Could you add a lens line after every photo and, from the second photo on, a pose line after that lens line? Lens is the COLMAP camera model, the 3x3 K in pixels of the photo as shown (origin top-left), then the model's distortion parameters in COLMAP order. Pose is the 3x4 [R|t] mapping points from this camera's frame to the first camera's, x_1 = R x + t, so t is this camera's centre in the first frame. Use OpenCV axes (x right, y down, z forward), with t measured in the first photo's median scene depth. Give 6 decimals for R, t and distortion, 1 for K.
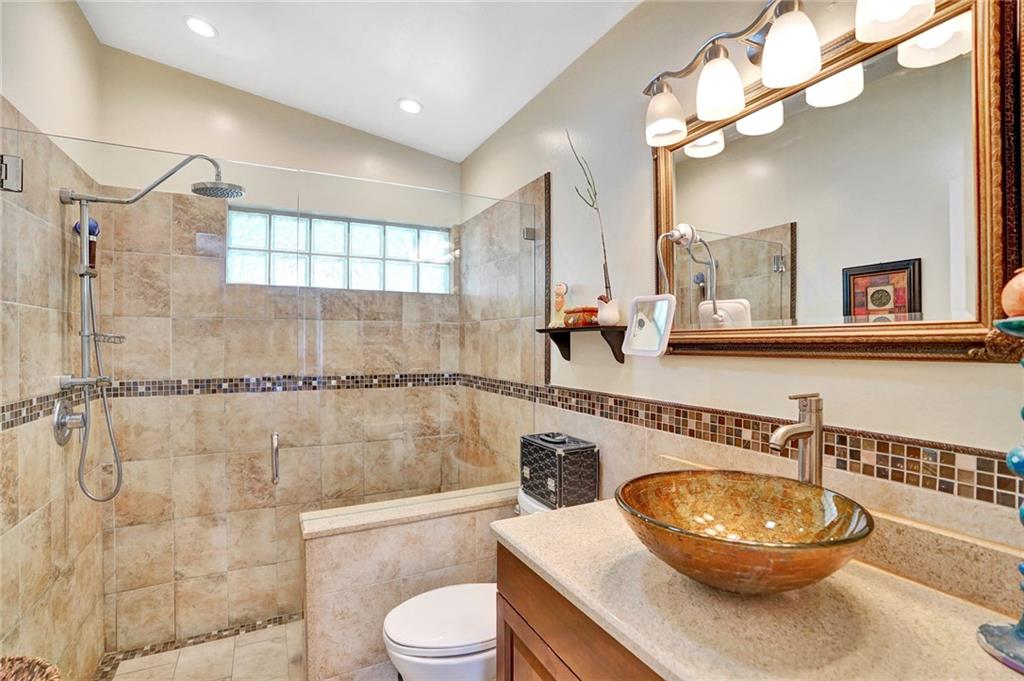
lens RADIAL K [[476.2, 0, 514.5], [0, 476.2, 339.7], [0, 0, 1]] dist [-0.068862, 0.025820]
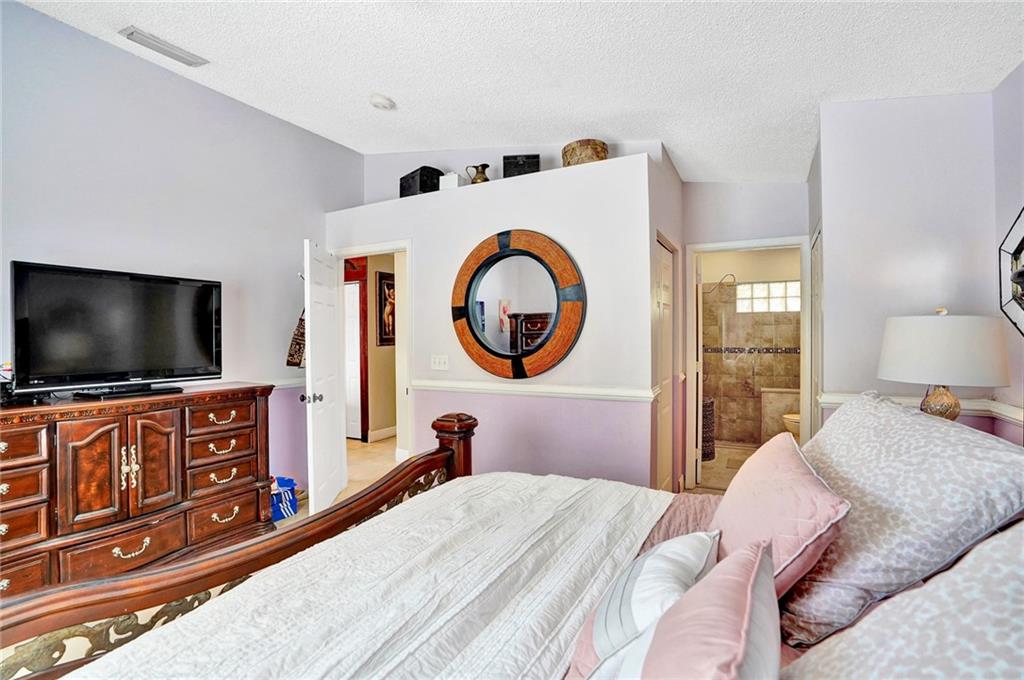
lens RADIAL K [[476.2, 0, 514.5], [0, 476.2, 339.2], [0, 0, 1]] dist [-0.068862, 0.025820]
pose [[0.570332, -0.000017, -0.821414, 0.868629], [0.008271, 0.999949, 0.005723, 0.006755], [0.821373, -0.010058, 0.570303, -1.588217]]
